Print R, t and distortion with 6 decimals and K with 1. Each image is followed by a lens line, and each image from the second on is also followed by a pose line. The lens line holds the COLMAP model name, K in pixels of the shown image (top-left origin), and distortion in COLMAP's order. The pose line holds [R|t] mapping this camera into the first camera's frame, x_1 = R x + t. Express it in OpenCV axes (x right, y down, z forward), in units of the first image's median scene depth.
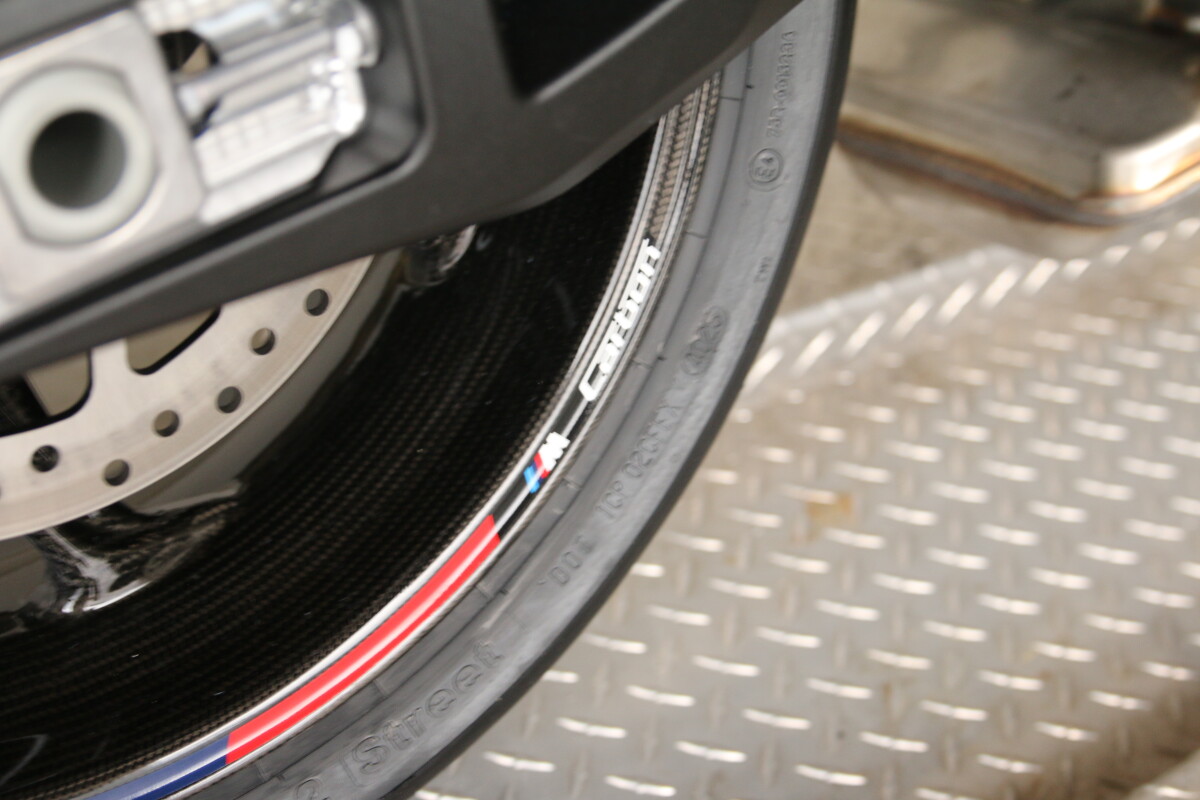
lens RADIAL K [[1760.8, 0, 602.4], [0, 1760.8, 406.0], [0, 0, 1]] dist [-0.053830, 0.000000]
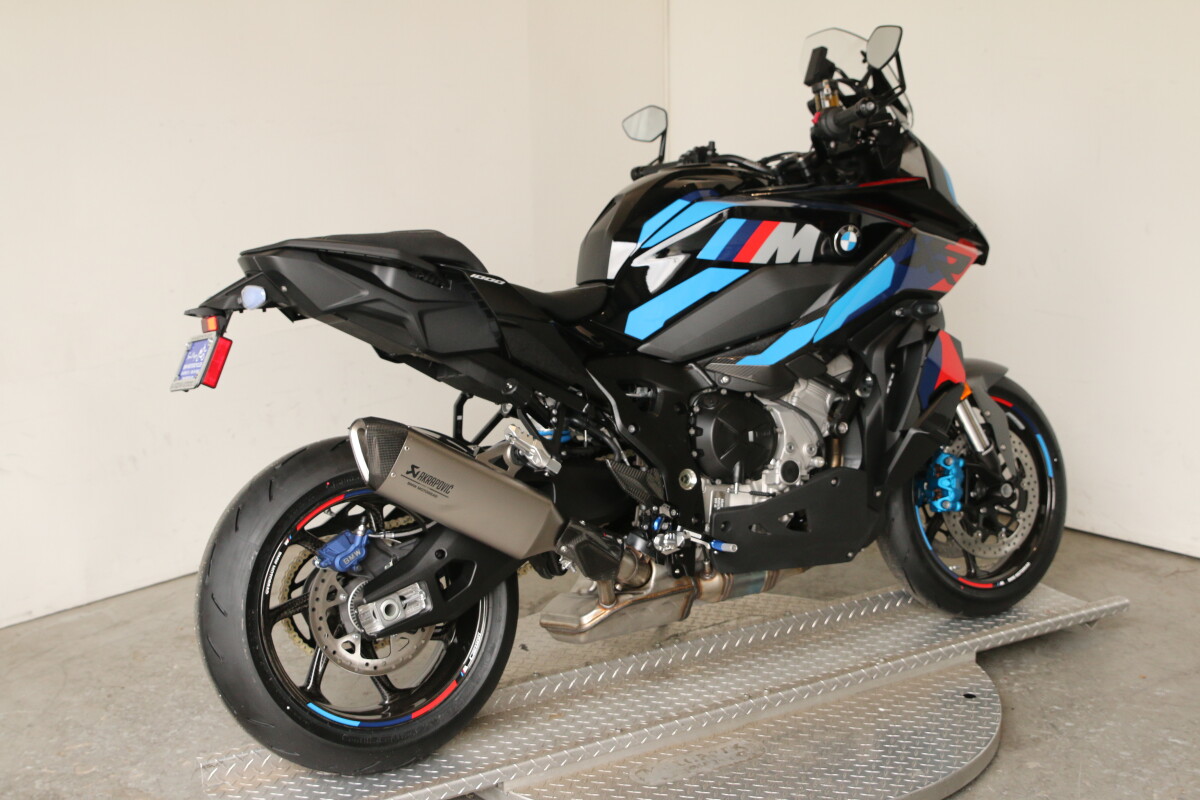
lens RADIAL K [[1760.8, 0, 592.7], [0, 1760.8, 399.7], [0, 0, 1]] dist [-0.053830, 0.000000]
pose [[0.987164, -0.117097, -0.108608, 1.137131], [0.062399, 0.908758, -0.412632, 1.662011], [0.147016, 0.400558, 0.904400, -4.624626]]
